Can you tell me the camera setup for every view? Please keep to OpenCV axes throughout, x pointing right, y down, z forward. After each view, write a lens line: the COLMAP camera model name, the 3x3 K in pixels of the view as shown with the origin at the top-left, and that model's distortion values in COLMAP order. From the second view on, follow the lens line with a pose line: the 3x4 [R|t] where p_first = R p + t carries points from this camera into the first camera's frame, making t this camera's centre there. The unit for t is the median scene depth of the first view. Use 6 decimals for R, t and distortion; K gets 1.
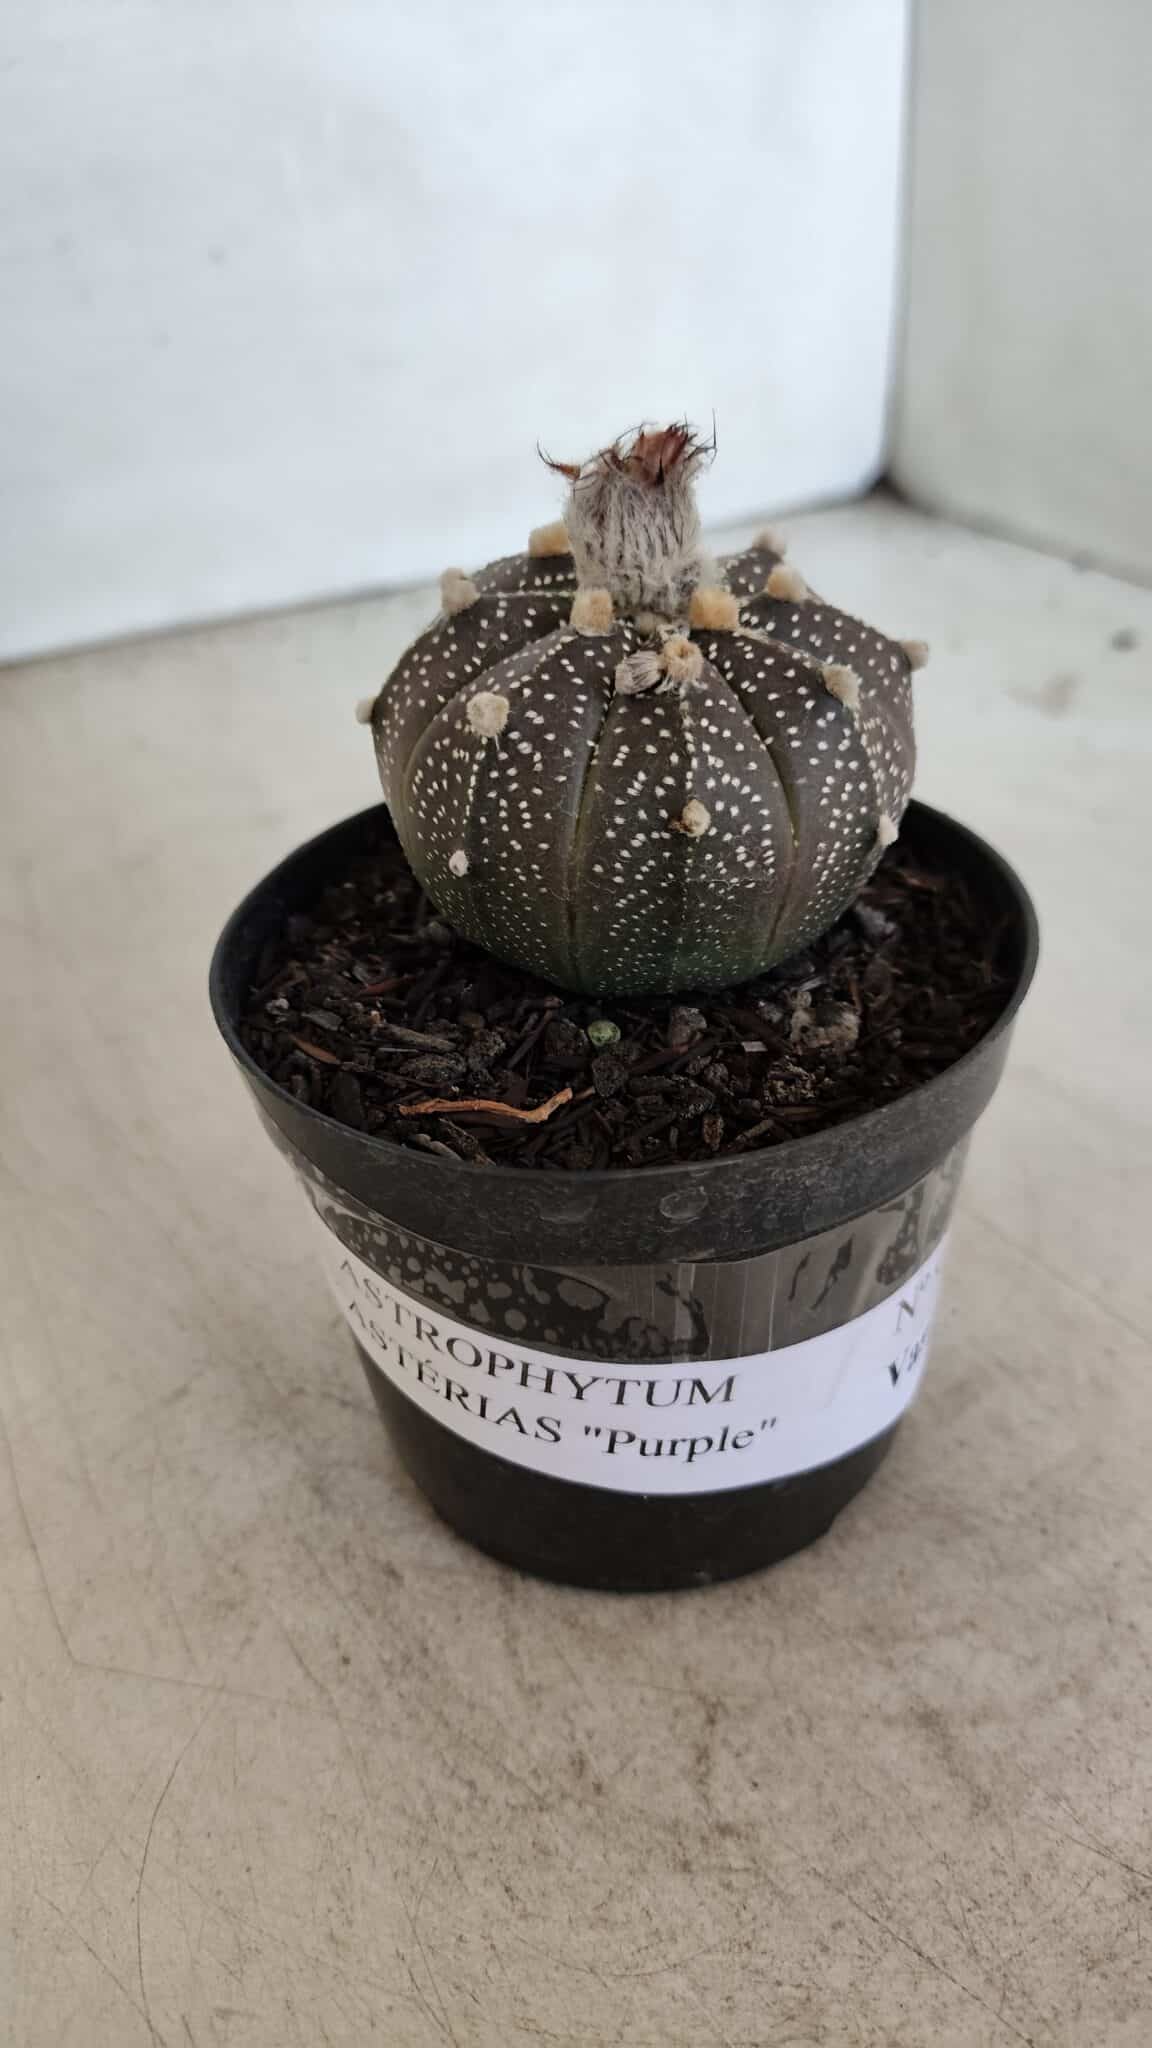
lens RADIAL K [[1560.5, 0, 585.5], [0, 1560.5, 1043.7], [0, 0, 1]] dist [0.044473, -0.080816]
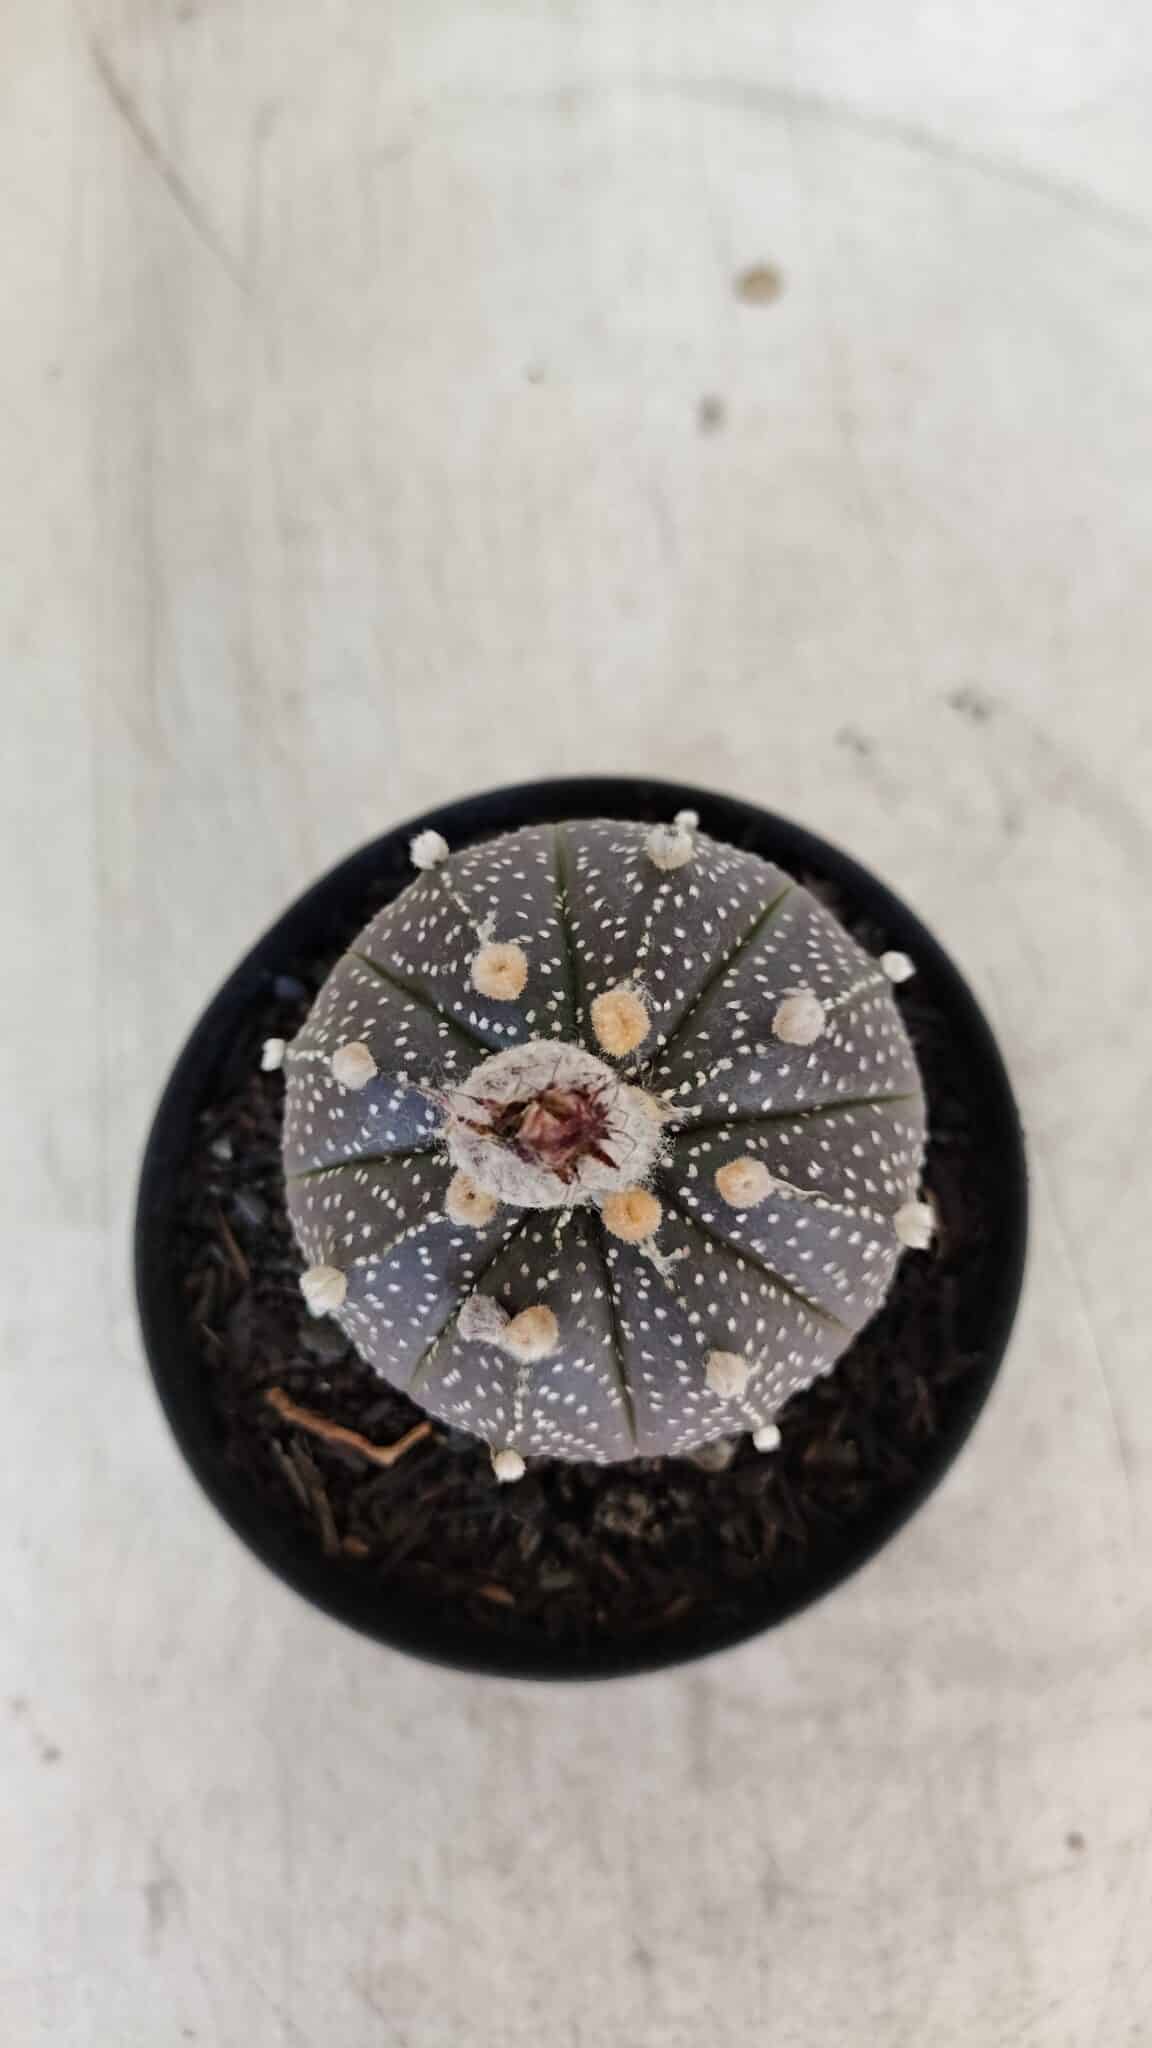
lens RADIAL K [[1560.5, 0, 556.6], [0, 1560.5, 1014.6], [0, 0, 1]] dist [0.044473, -0.080816]
pose [[0.927834, 0.340125, -0.153100, 0.140420], [-0.131609, 0.682593, 0.718850, -0.947456], [0.349004, -0.646824, 0.678096, 0.524313]]
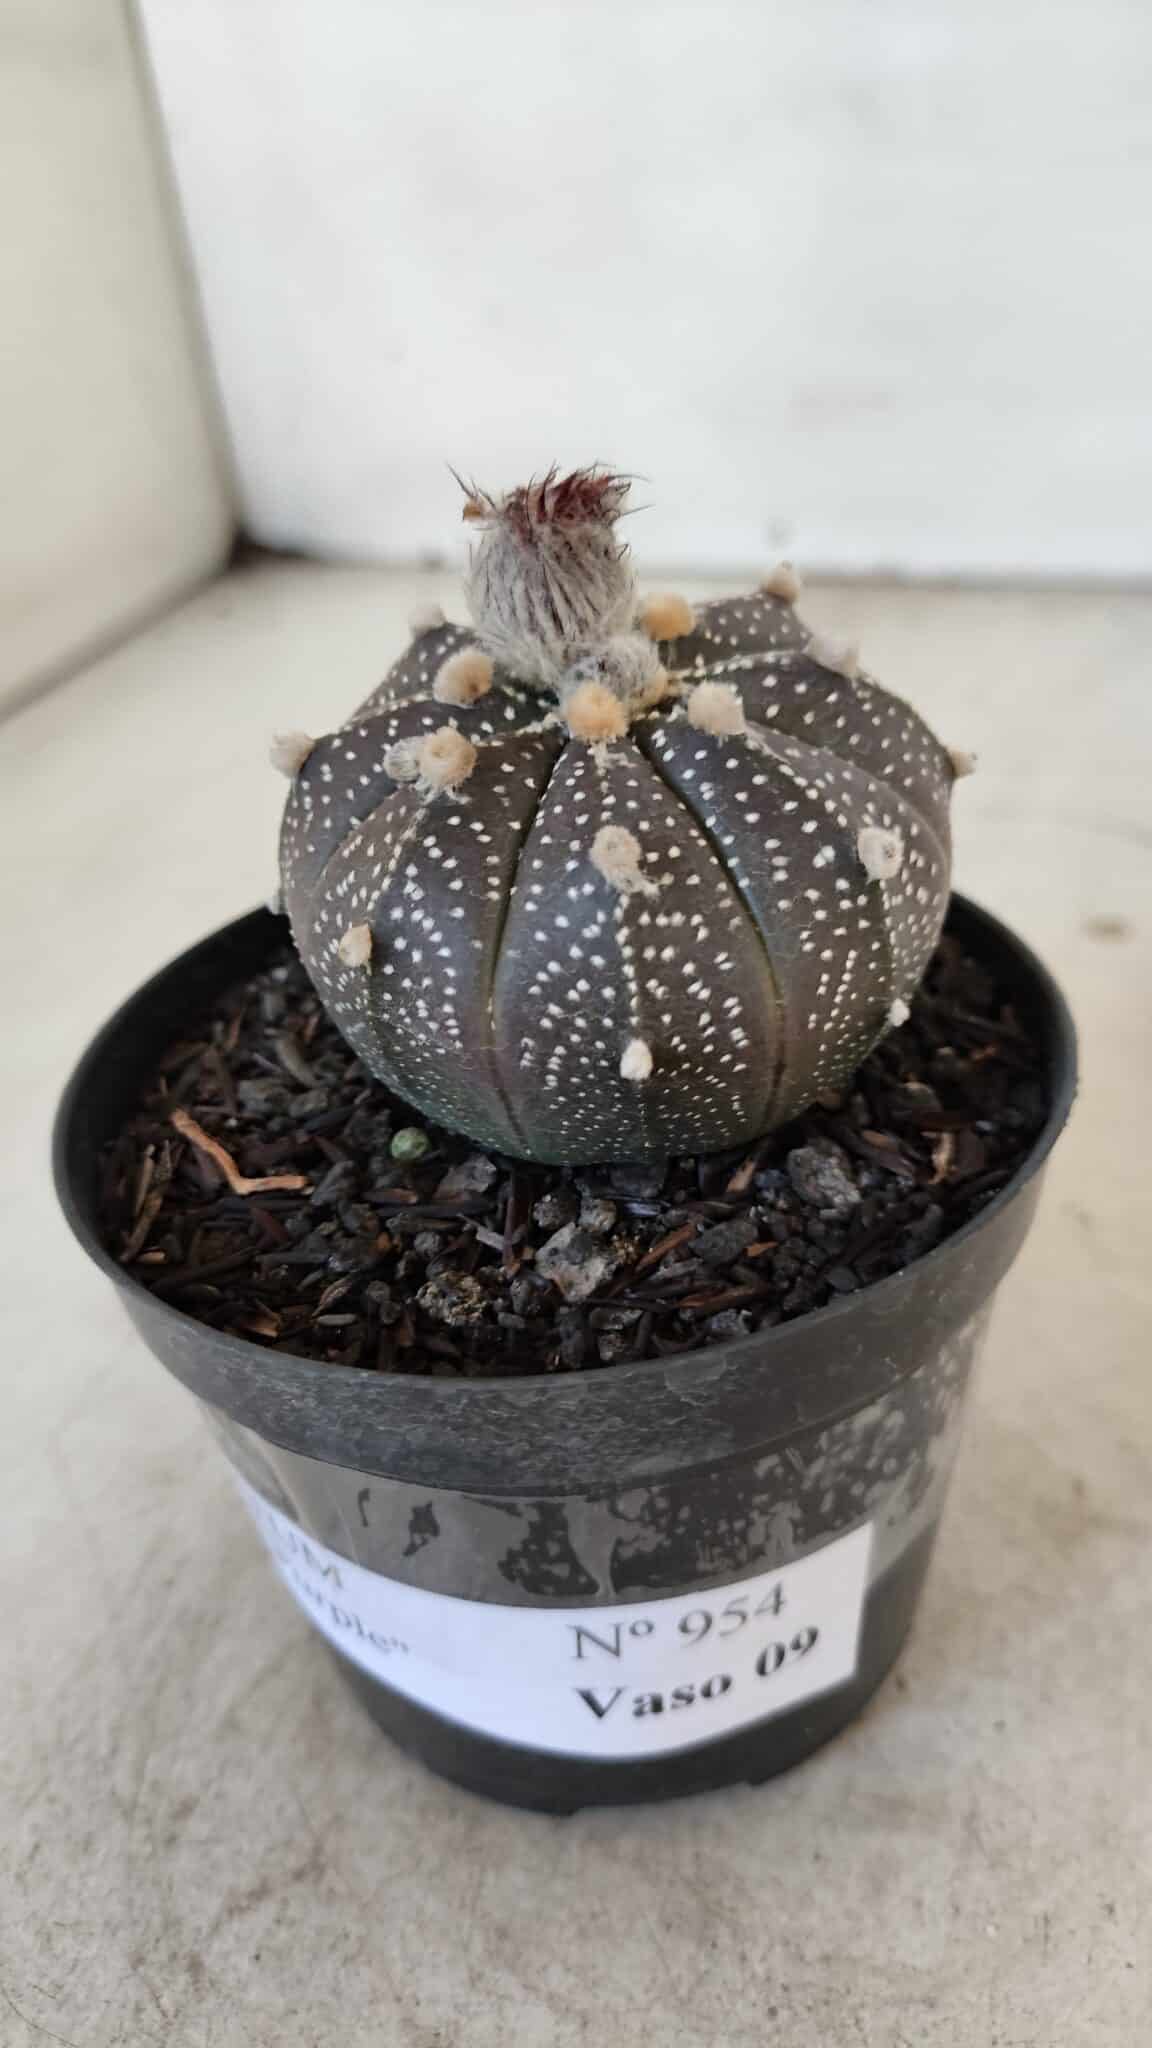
lens RADIAL K [[1560.5, 0, 600.0], [0, 1560.5, 1082.2], [0, 0, 1]] dist [0.044473, -0.080816]
pose [[0.675419, 0.415653, -0.609132, 0.654010], [-0.365442, 0.906114, 0.213095, -0.286247], [0.640517, 0.078675, 0.763904, 0.434865]]
